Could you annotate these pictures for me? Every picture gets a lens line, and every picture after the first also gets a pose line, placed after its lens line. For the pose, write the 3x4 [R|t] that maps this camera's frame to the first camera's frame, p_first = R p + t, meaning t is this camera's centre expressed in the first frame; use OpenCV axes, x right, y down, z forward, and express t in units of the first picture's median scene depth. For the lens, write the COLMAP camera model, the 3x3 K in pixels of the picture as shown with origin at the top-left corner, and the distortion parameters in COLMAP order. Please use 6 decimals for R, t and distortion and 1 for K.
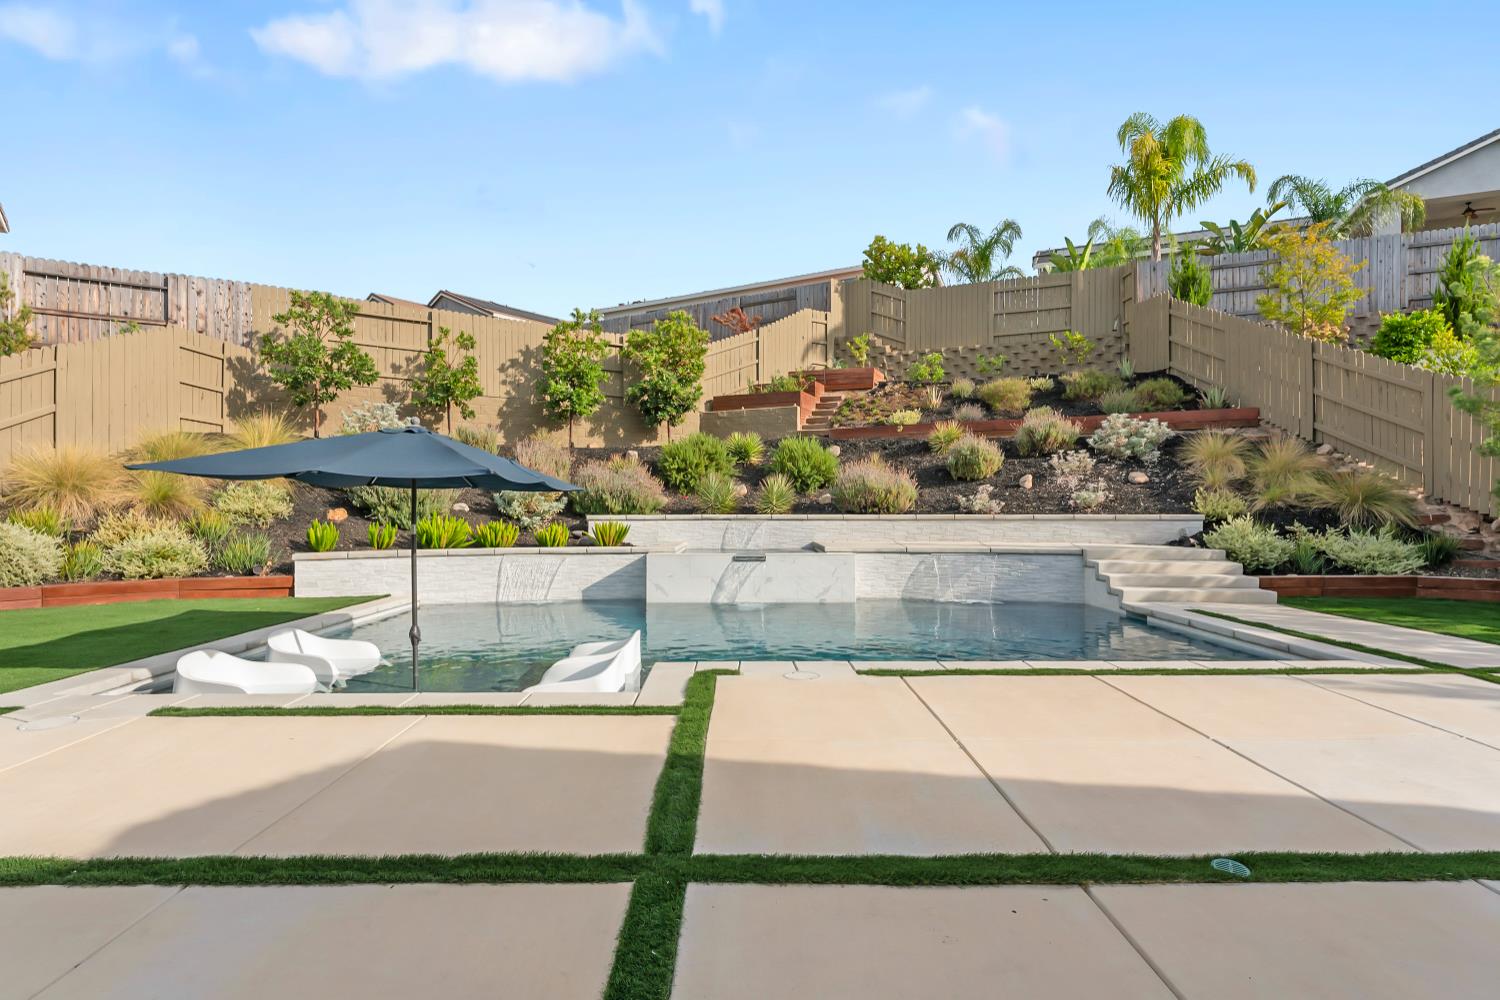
lens RADIAL K [[749.0, 0, 742.4], [0, 749.0, 508.3], [0, 0, 1]] dist [0.002197, -0.000304]
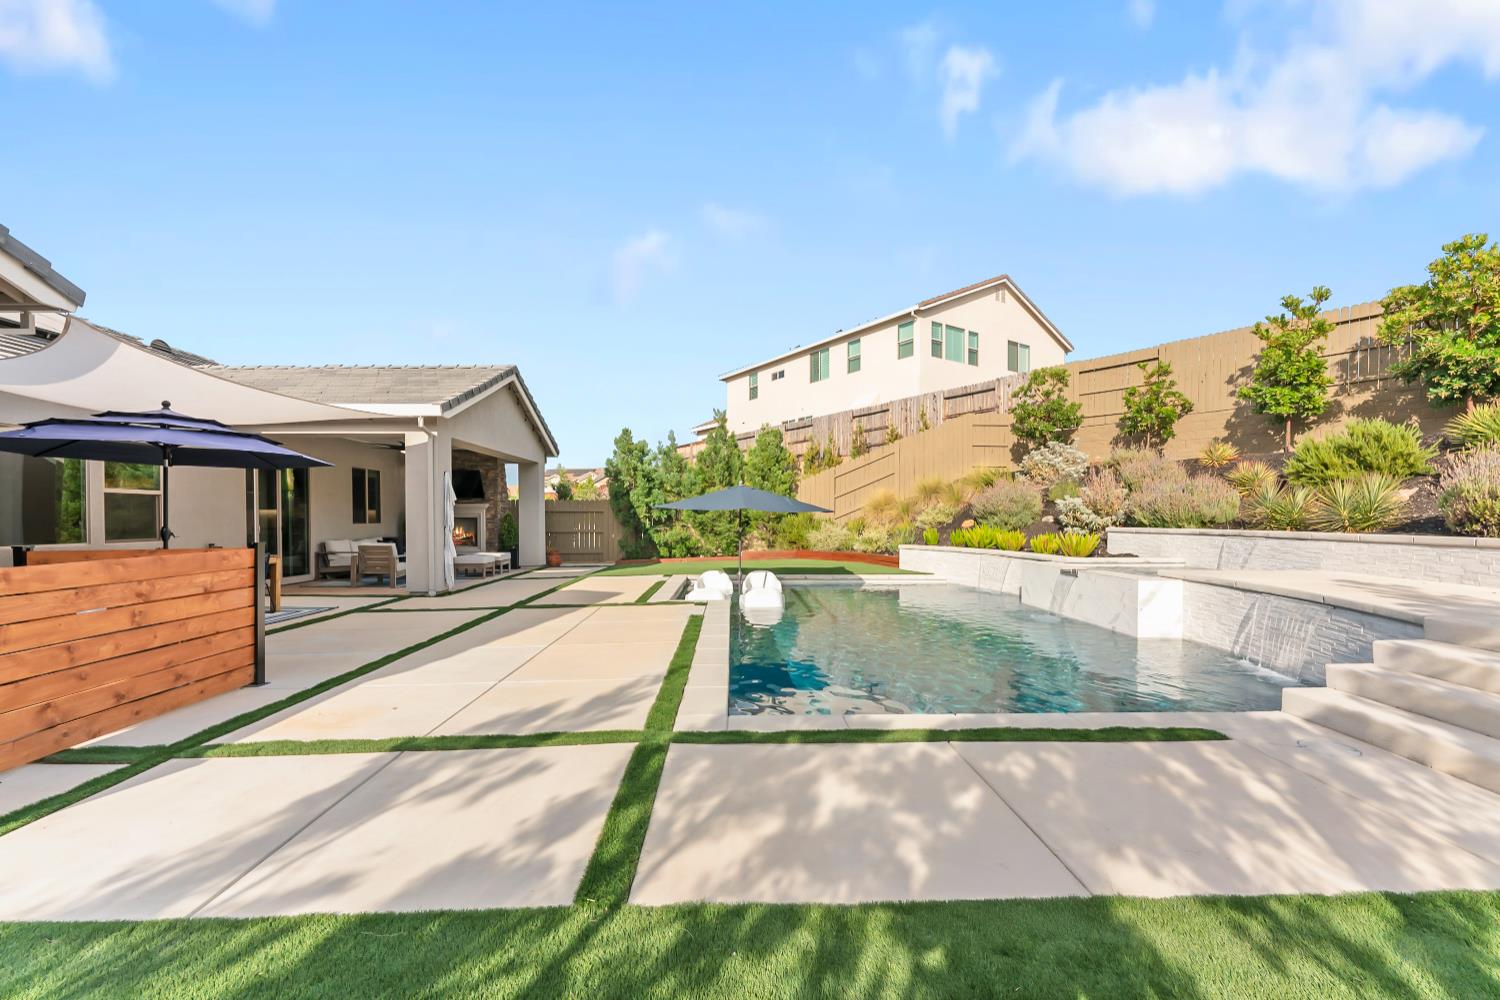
lens RADIAL K [[614.9, 0, 739.8], [0, 614.9, 527.2], [0, 0, 1]] dist [-0.003795, 0.000094]
pose [[0.012211, 0.019068, -0.999744, 0.618900], [0.000039, 0.999818, 0.019070, -0.007033], [0.999925, -0.000272, 0.012208, 0.415900]]
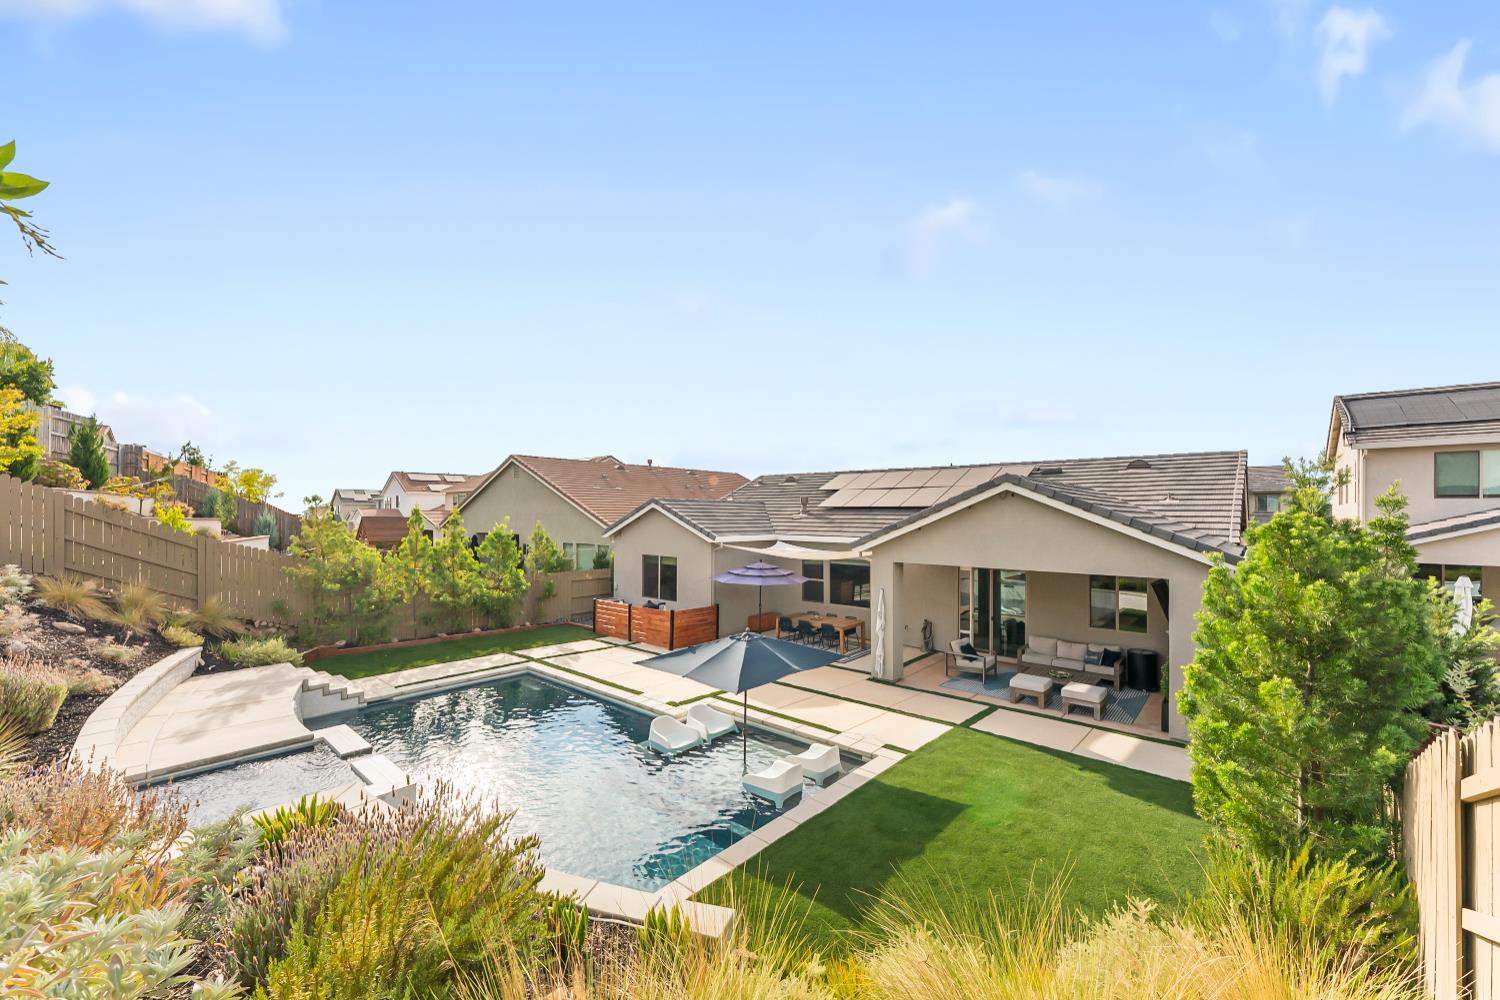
lens RADIAL K [[596.8, 0, 741.5], [0, 596.8, 510.2], [0, 0, 1]] dist [0.002707, 0.000084]
pose [[-0.746466, 0.004057, 0.665412, -0.652348], [-0.002370, 0.999959, -0.008755, -0.184965], [-0.665420, -0.008112, -0.746425, 0.956621]]
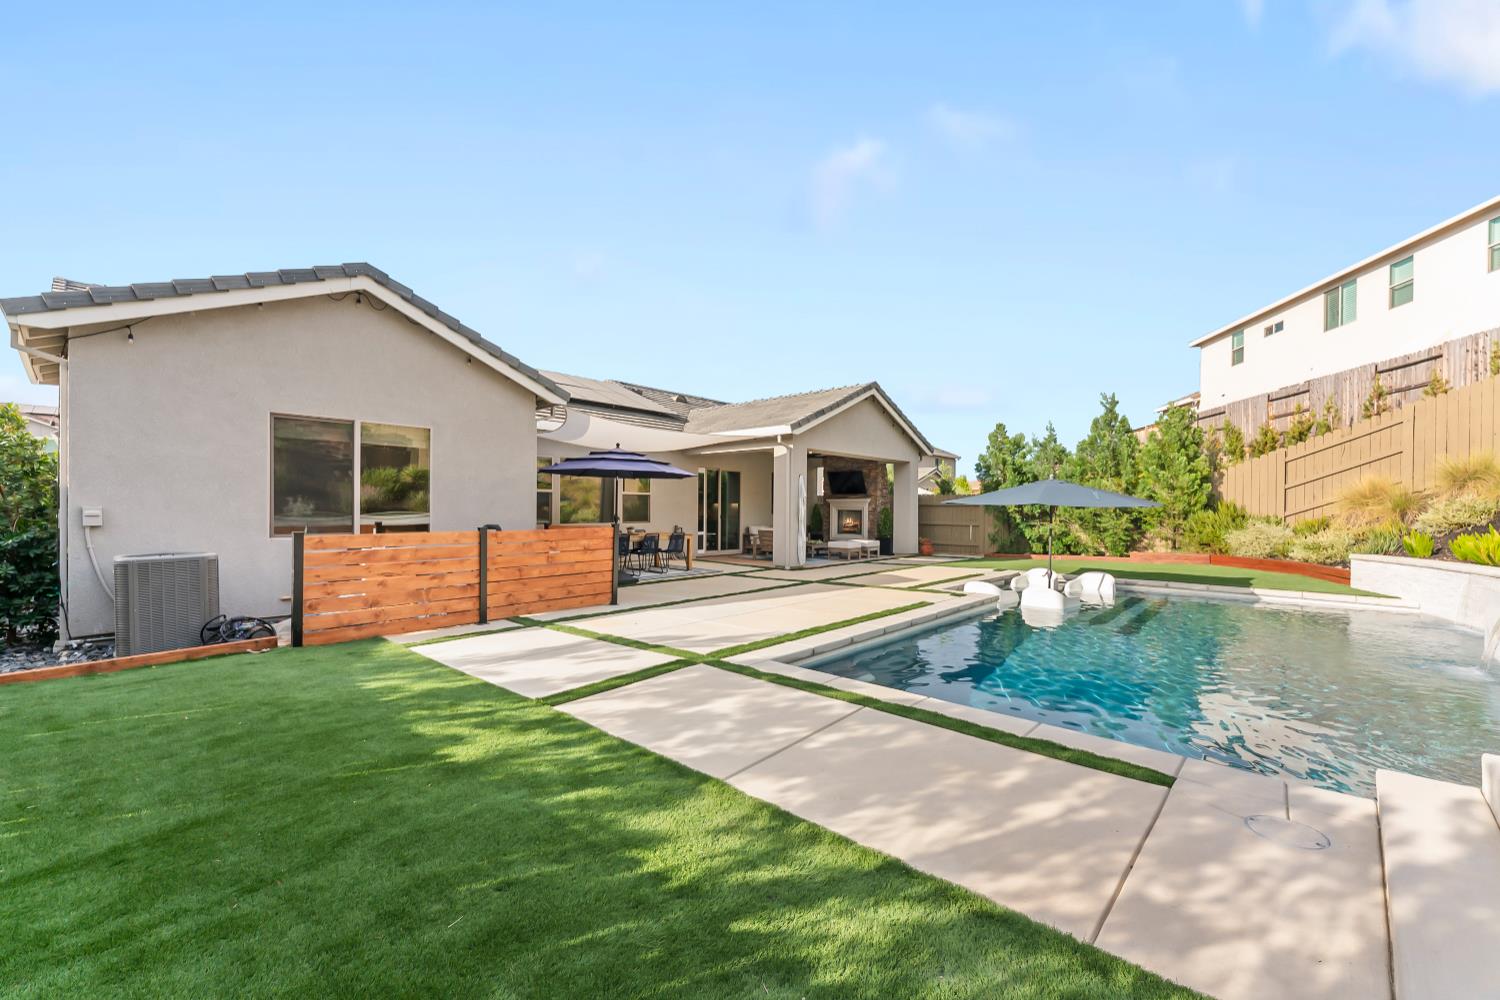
lens RADIAL K [[596.8, 0, 741.5], [0, 596.8, 510.2], [0, 0, 1]] dist [0.002707, 0.000084]
pose [[-0.680568, 0.000605, -0.732685, 0.620772], [-0.006264, 0.999958, 0.006645, -0.010433], [0.732658, 0.009112, -0.680536, 0.650687]]
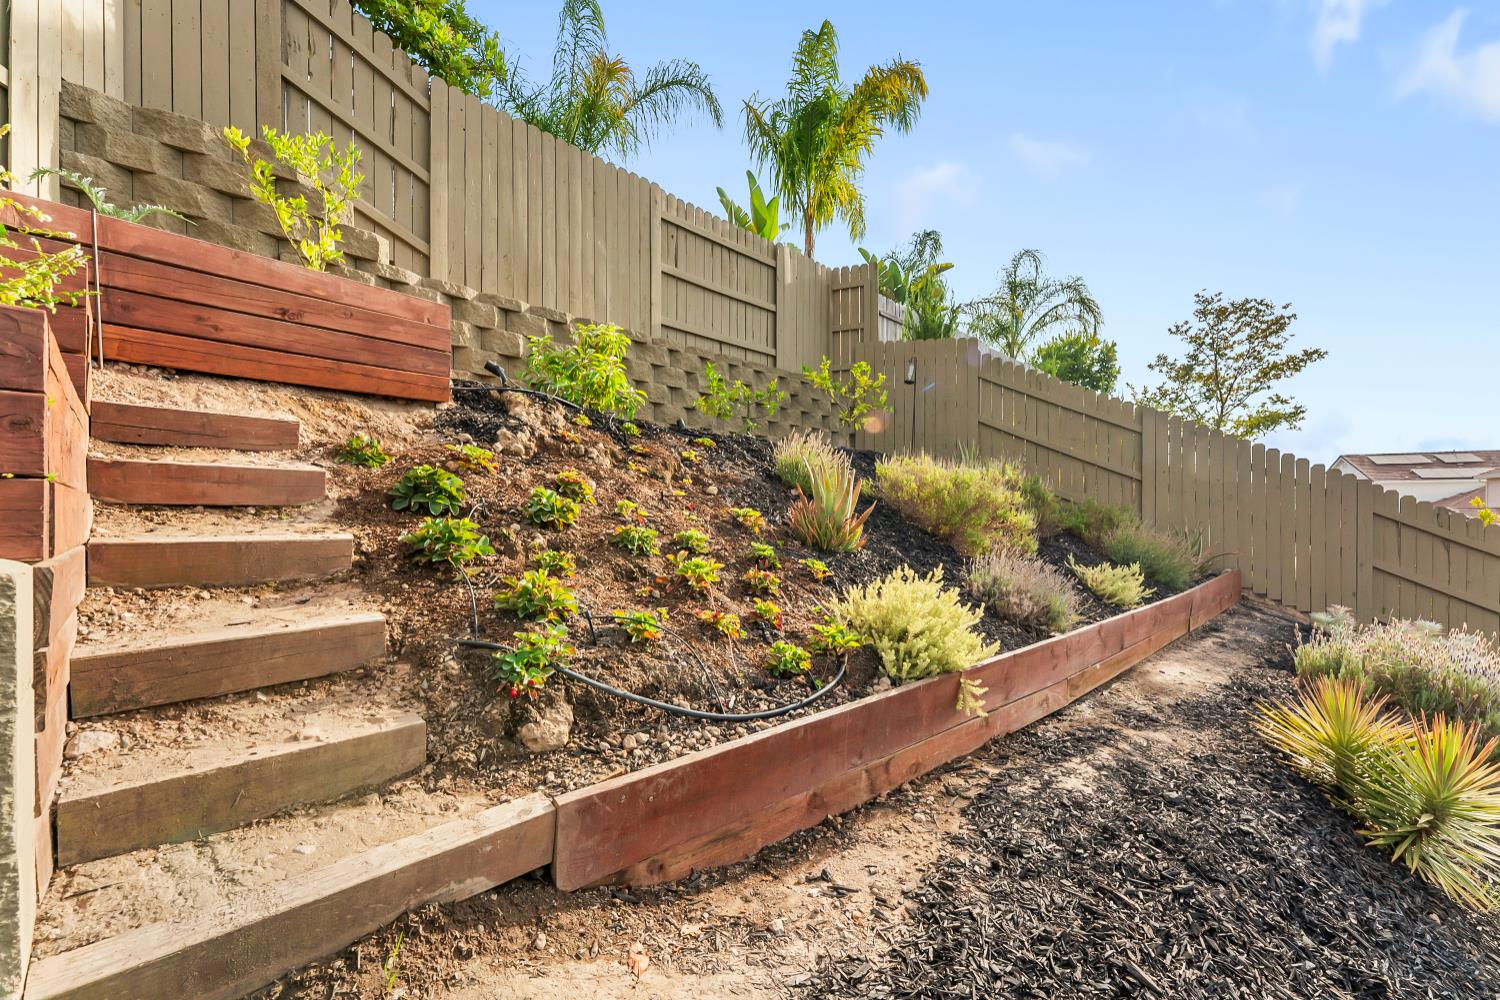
lens RADIAL K [[593.0, 0, 745.1], [0, 593.0, 506.9], [0, 0, 1]] dist [0.000439, -0.000005]
pose [[0.351845, 0.002565, 0.936055, 0.071428], [-0.005476, 0.999985, -0.000682, -0.195110], [-0.936042, -0.004886, 0.351854, 1.276667]]
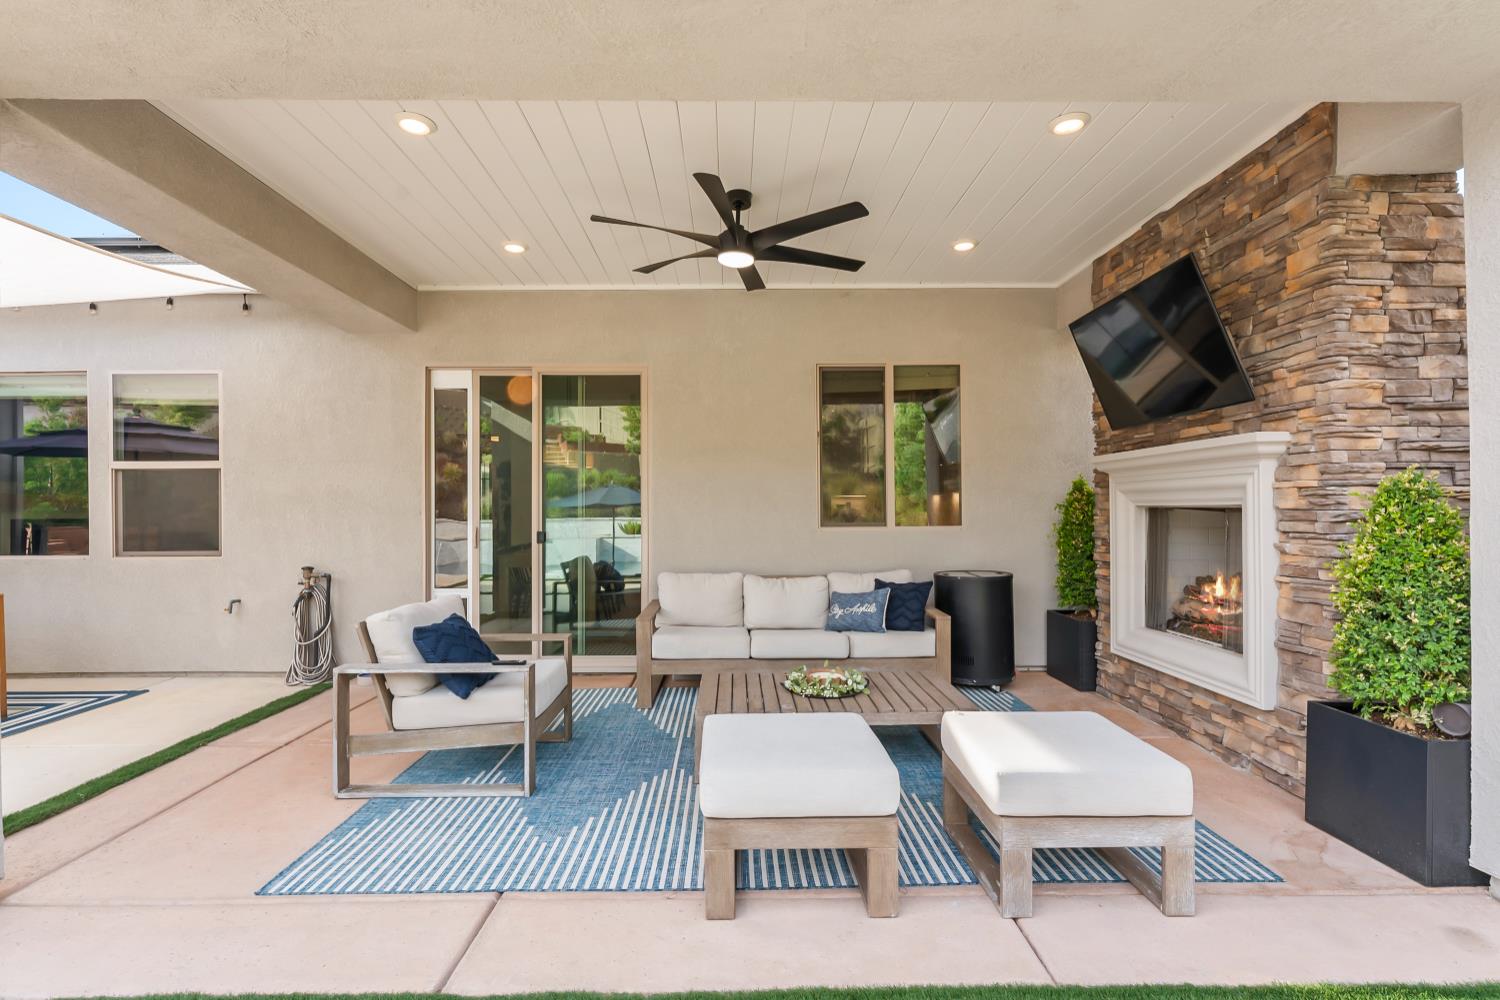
lens RADIAL K [[687.7, 0, 746.4], [0, 687.7, 505.8], [0, 0, 1]] dist [0.000726, 0.000132]
pose [[-0.999948, 0.007625, -0.006844, -0.366288], [0.007676, 0.999943, -0.007464, -0.002998], [0.006787, -0.007516, -0.999949, 0.185083]]
